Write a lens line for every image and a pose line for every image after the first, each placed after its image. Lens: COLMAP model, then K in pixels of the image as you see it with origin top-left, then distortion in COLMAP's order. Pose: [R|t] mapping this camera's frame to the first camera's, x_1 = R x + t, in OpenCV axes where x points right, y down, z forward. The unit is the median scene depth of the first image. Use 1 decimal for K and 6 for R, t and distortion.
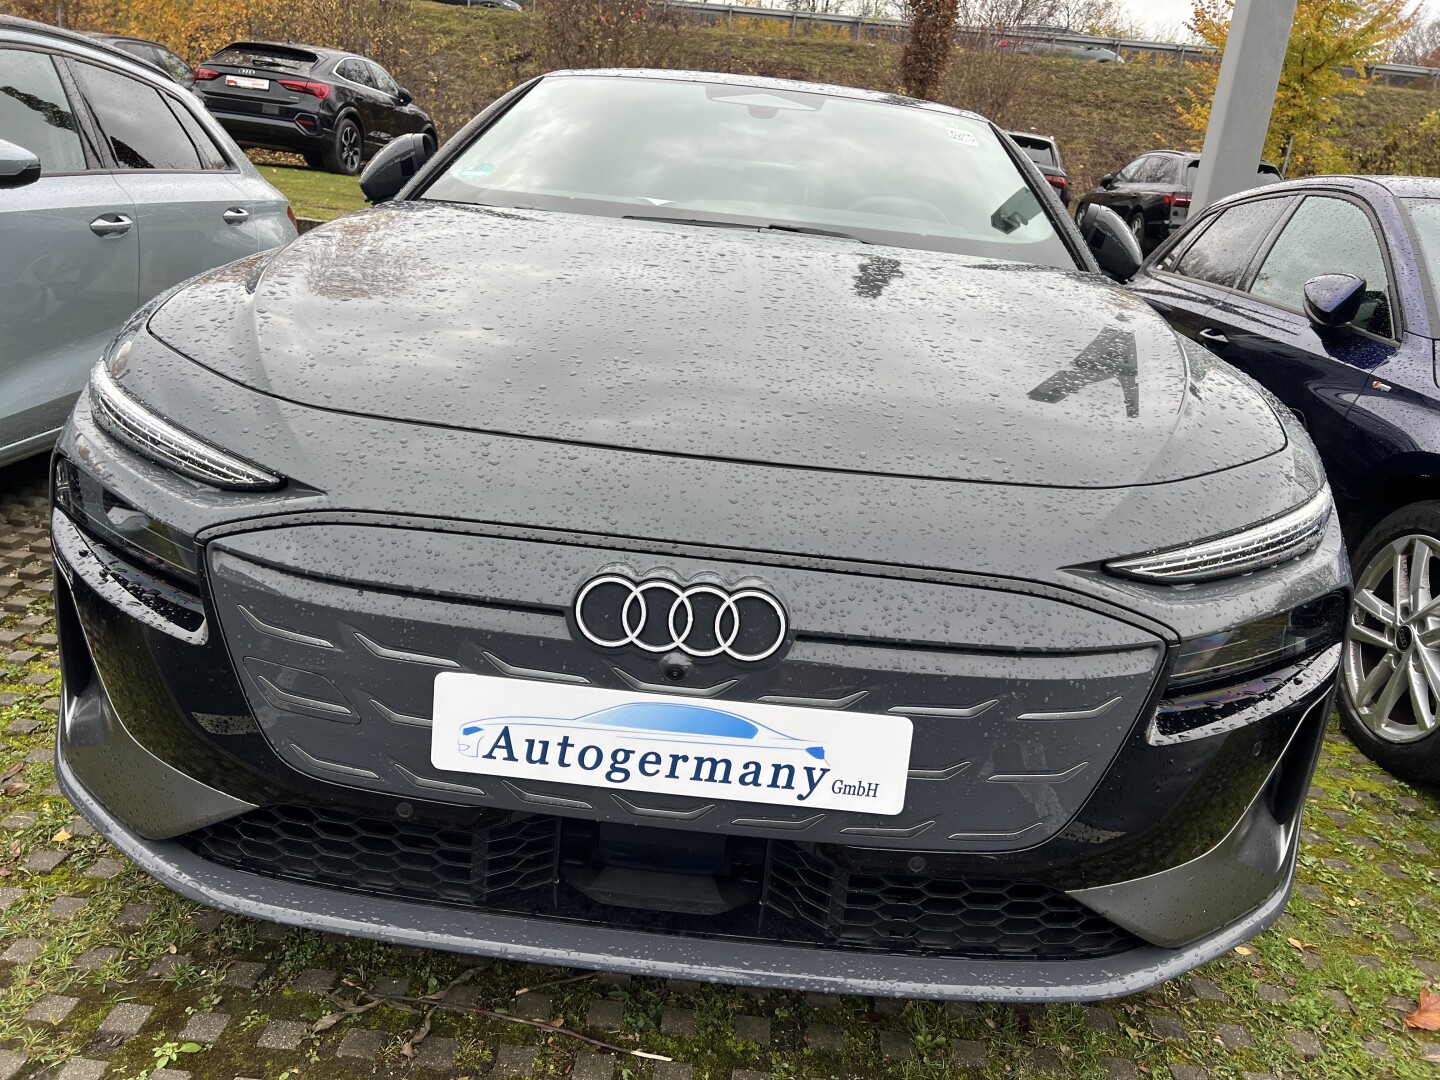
lens RADIAL K [[1077.3, 0, 720.0], [0, 1077.3, 540.0], [0, 0, 1]] dist [0.079963, -0.096345]
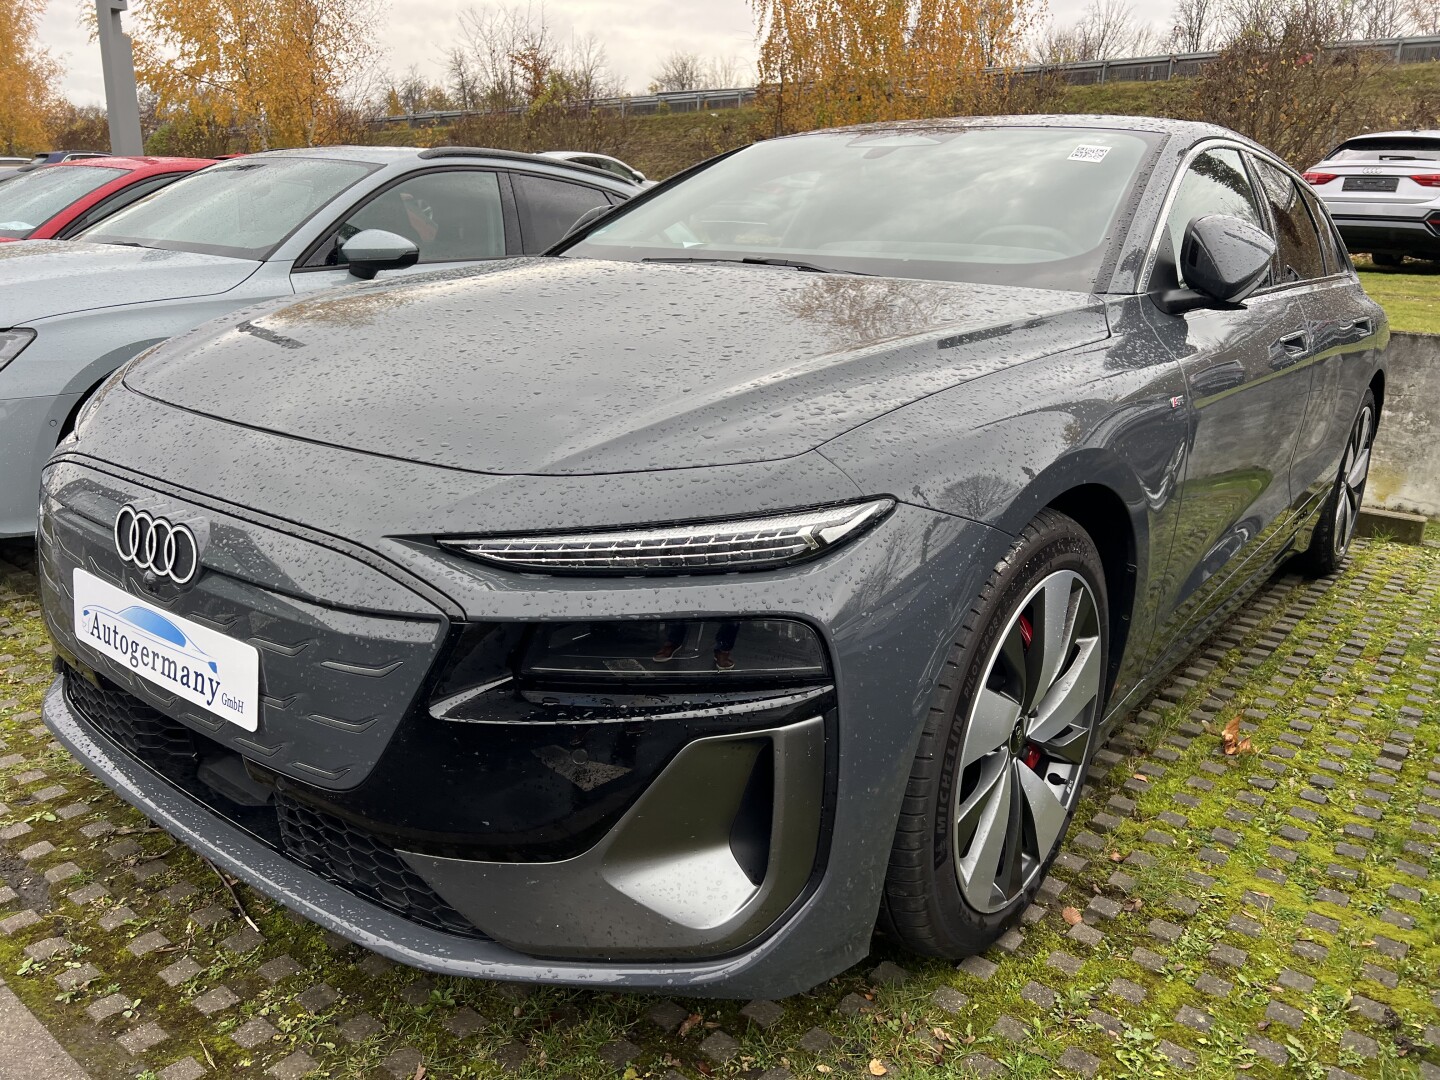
lens RADIAL K [[1073.1, 0, 720.0], [0, 1073.1, 540.0], [0, 0, 1]] dist [0.054622, -0.058809]
pose [[0.812190, 0.090413, -0.576345, 1.217183], [-0.129251, 0.991254, -0.026641, 0.015566], [0.568896, 0.096130, 0.816772, 0.318290]]
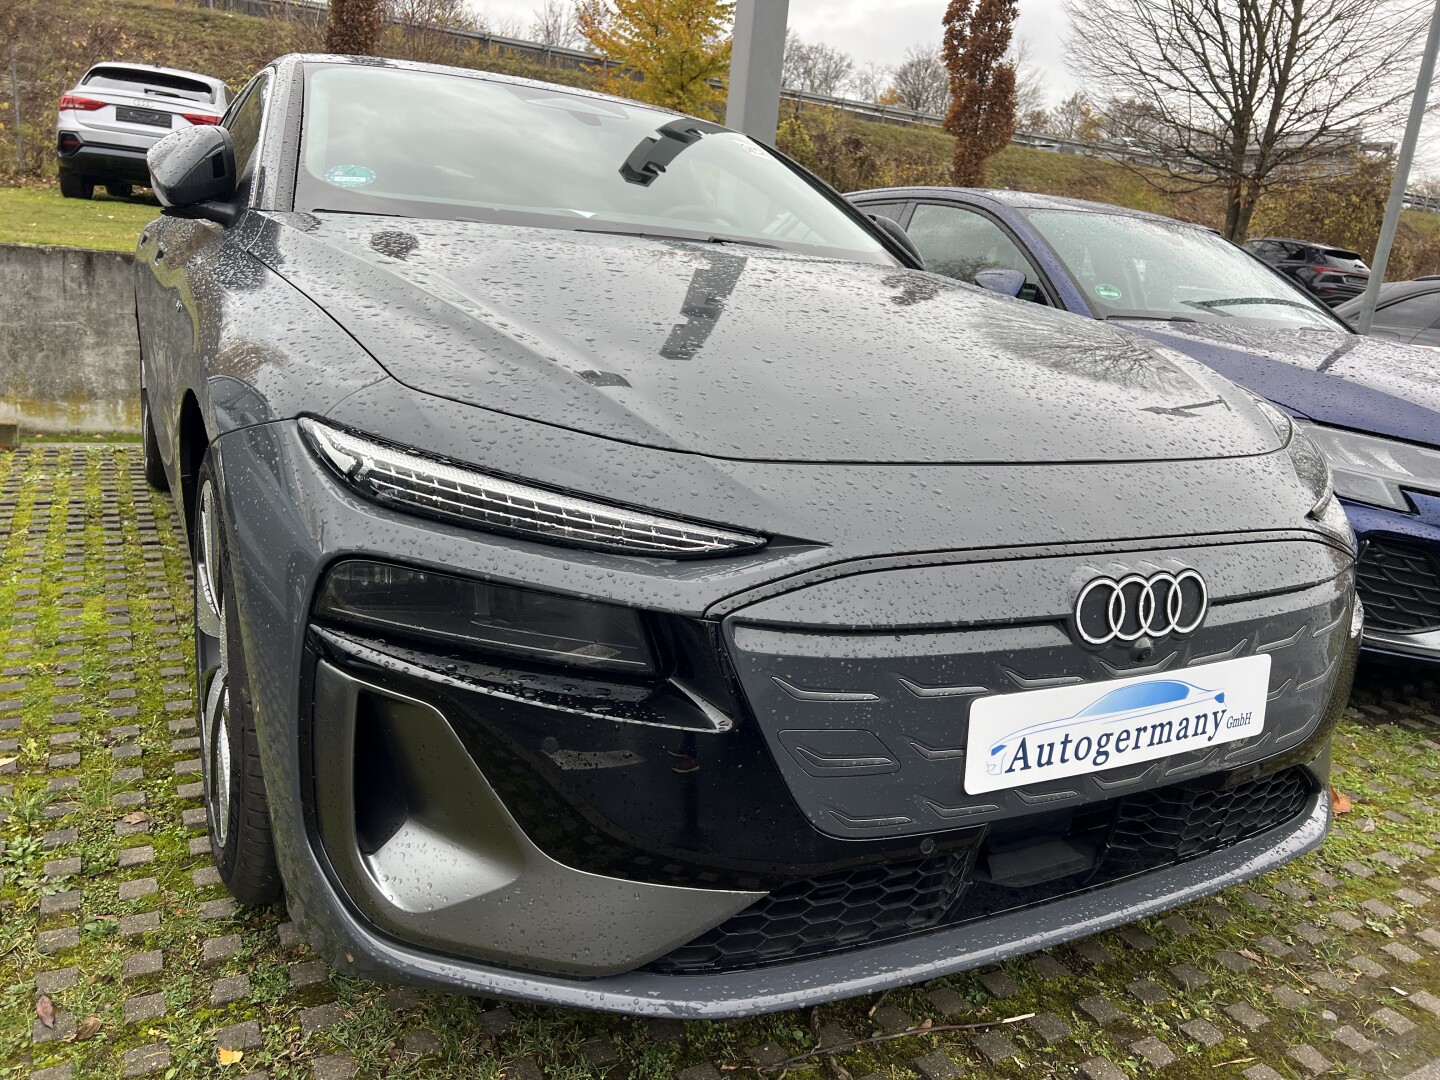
lens RADIAL K [[1091.0, 0, 713.3], [0, 1091.0, 546.5], [0, 0, 1]] dist [0.055782, -0.059985]
pose [[0.855734, -0.150358, 0.495088, -0.947260], [0.143884, 0.988257, 0.051437, -0.108242], [-0.497008, 0.027218, 0.867319, 0.222791]]
